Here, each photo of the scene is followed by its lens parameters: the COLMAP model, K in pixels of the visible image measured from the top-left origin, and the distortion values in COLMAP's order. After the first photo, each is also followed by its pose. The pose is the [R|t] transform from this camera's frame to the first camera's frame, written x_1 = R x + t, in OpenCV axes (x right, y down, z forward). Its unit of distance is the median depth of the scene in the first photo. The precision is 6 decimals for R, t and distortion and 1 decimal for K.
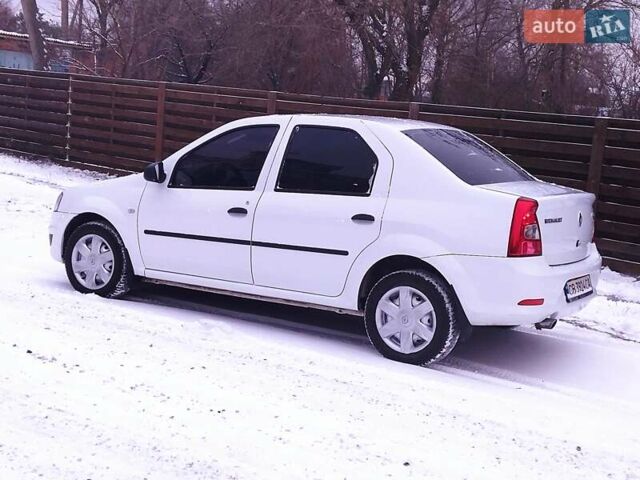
lens RADIAL K [[983.2, 0, 318.6], [0, 983.2, 353.2], [0, 0, 1]] dist [0.080947, -0.071849]
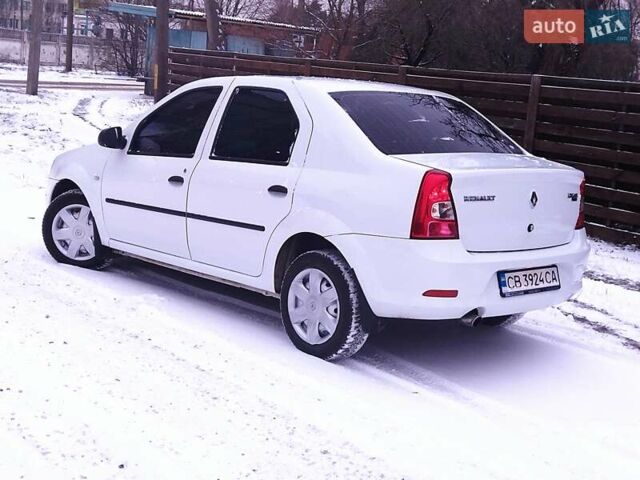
lens RADIAL K [[974.6, 0, 316.8], [0, 974.6, 334.0], [0, 0, 1]] dist [0.080064, -0.116779]
pose [[0.965008, 0.064401, -0.254191, 0.304322], [-0.064991, 0.997867, 0.006085, -0.014053], [0.254040, 0.010648, 0.967135, 0.151229]]
